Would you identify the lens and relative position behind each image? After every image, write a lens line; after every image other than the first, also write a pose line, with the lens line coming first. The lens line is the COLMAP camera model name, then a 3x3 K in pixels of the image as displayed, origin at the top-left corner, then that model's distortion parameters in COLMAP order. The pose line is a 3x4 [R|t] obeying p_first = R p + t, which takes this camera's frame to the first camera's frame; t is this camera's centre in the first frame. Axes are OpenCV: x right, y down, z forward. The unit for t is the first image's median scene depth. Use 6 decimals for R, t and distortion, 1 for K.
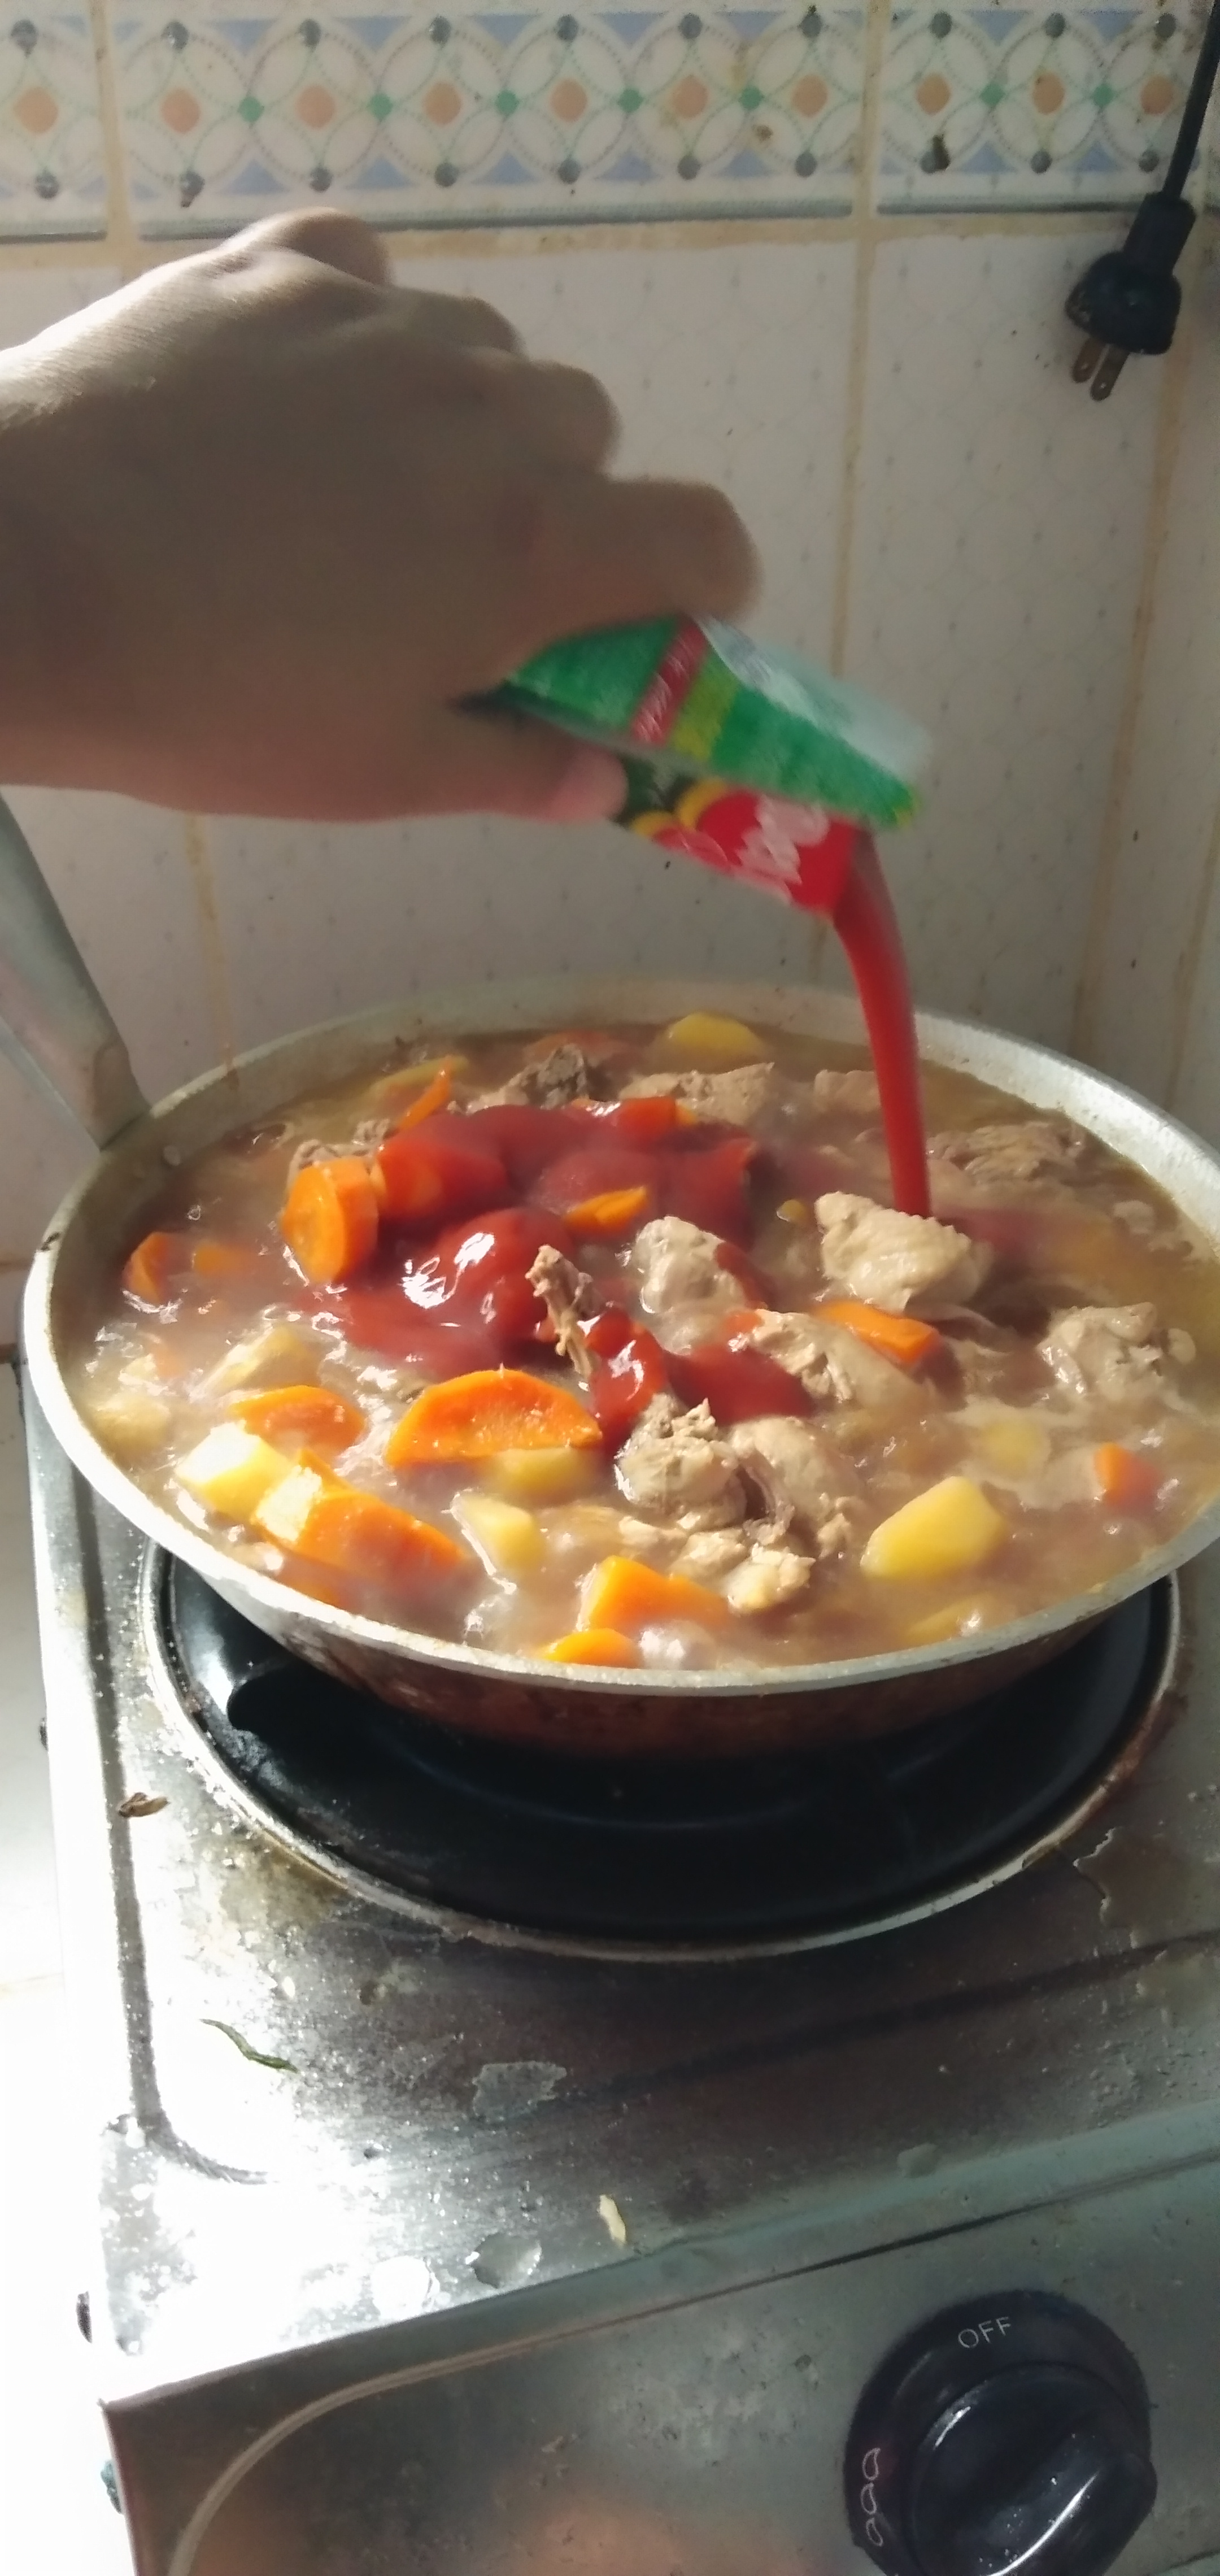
lens RADIAL K [[2080.6, 0, 621.9], [0, 2080.6, 1277.7], [0, 0, 1]] dist [0.089469, -0.169961]
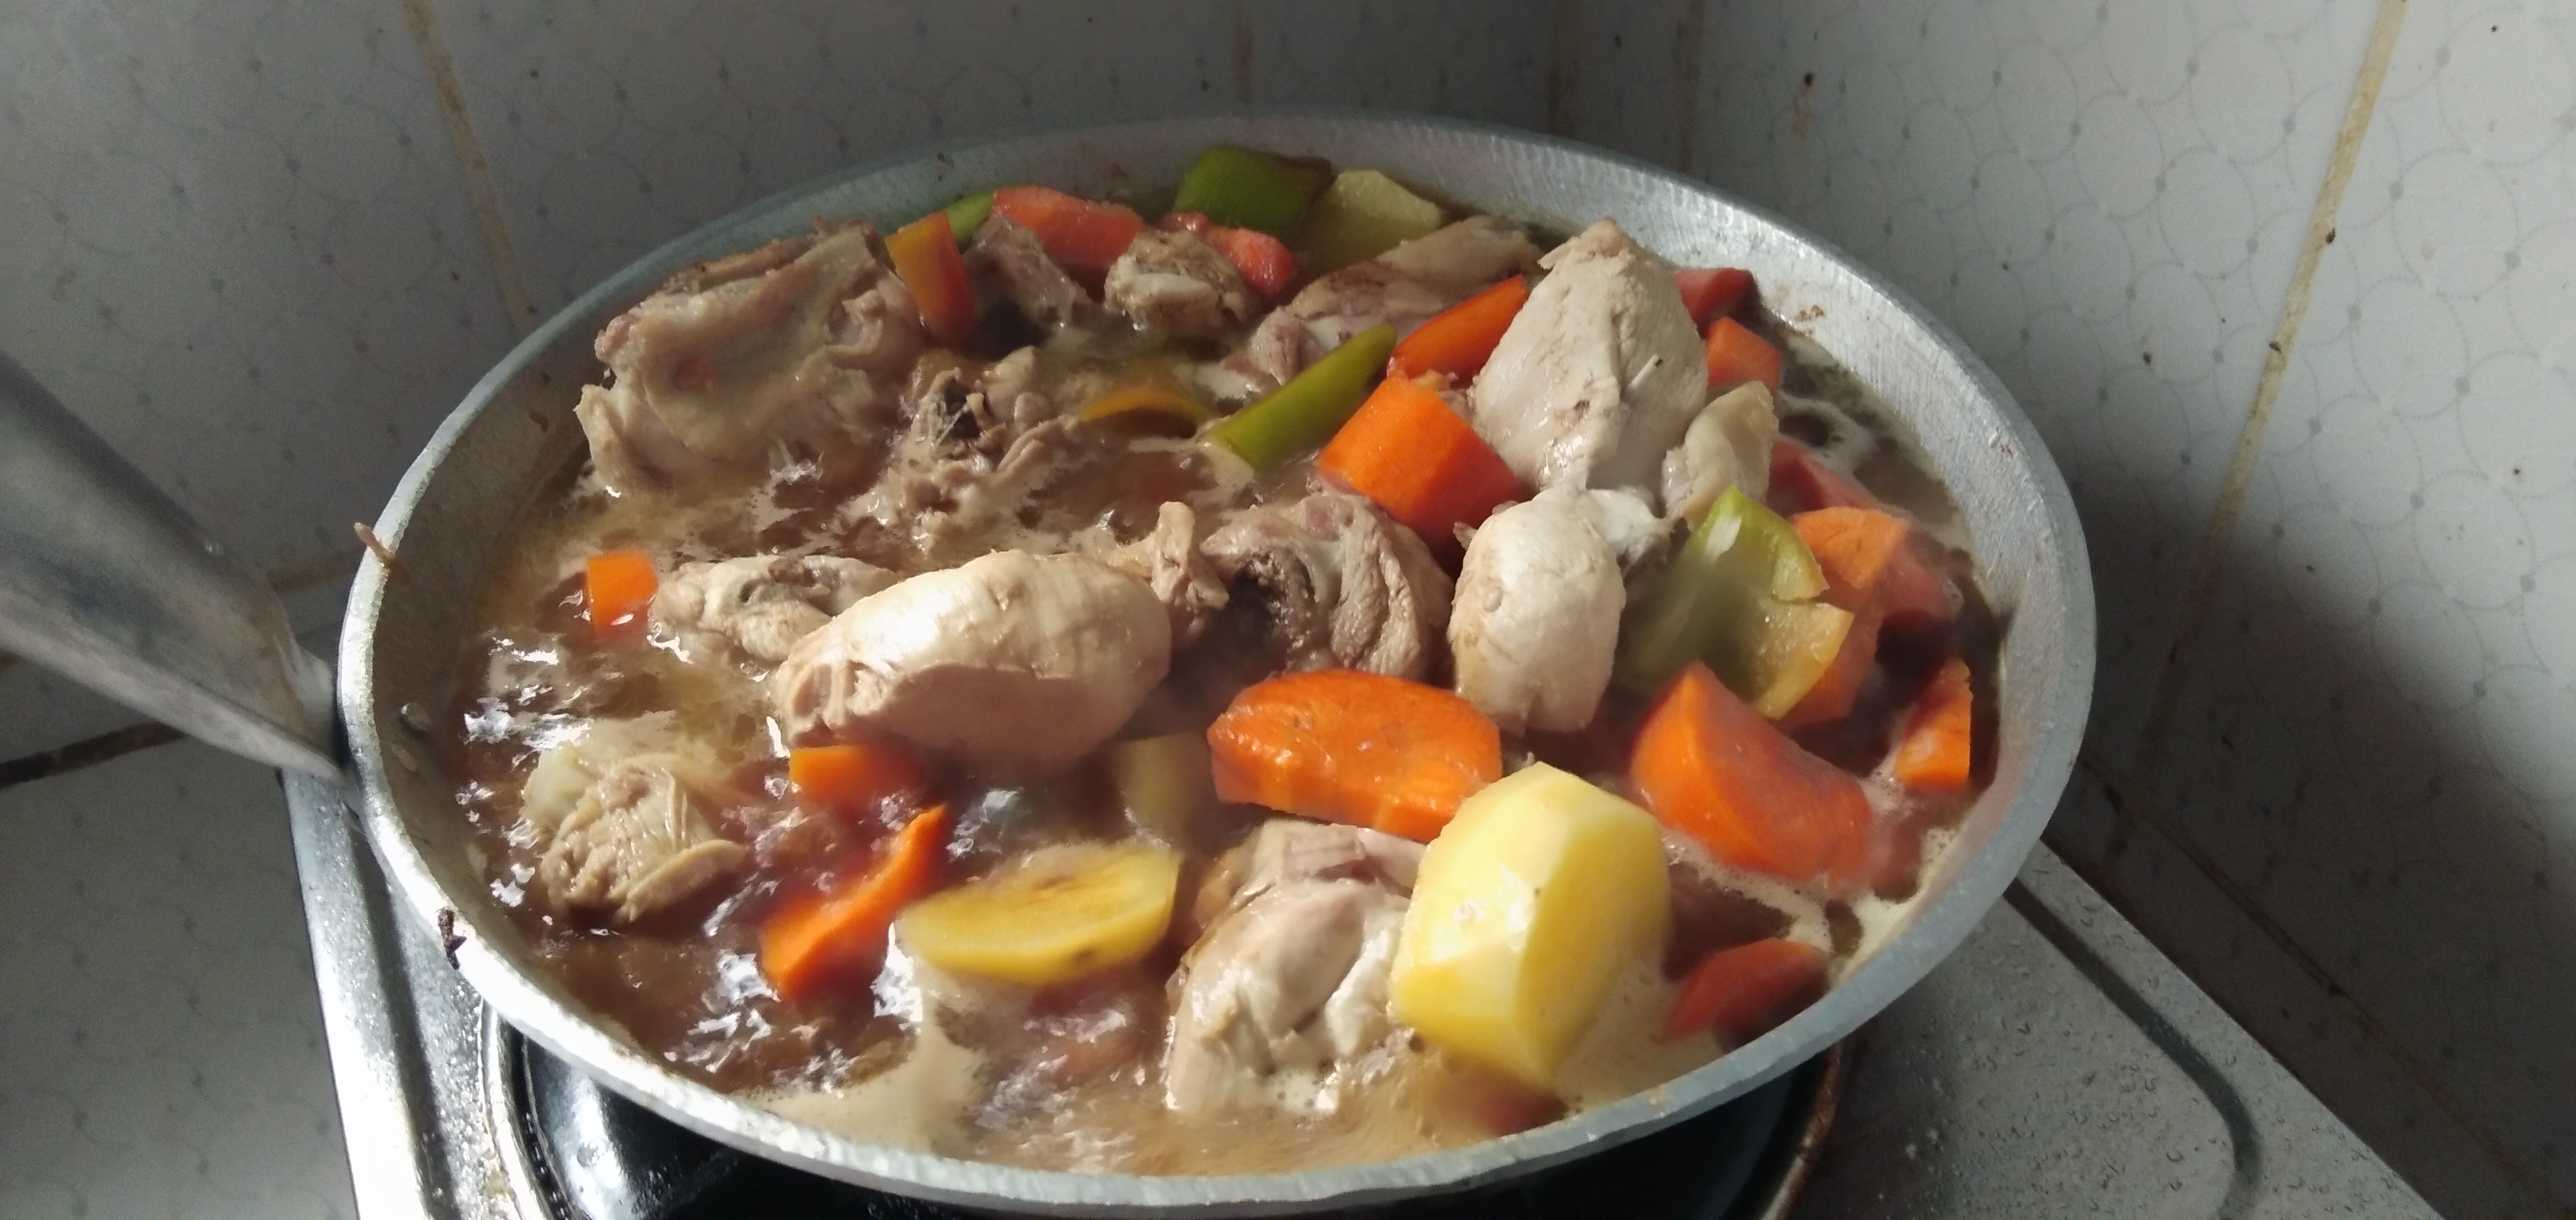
lens RADIAL K [[2044.5, 0, 1297.0], [0, 2044.5, 609.4], [0, 0, 1]] dist [0.134699, -0.281090]
pose [[0.983444, -0.138502, 0.116855, -0.010881], [0.123737, 0.984365, 0.125358, -0.056889], [-0.132391, -0.108823, 0.985206, 0.222289]]
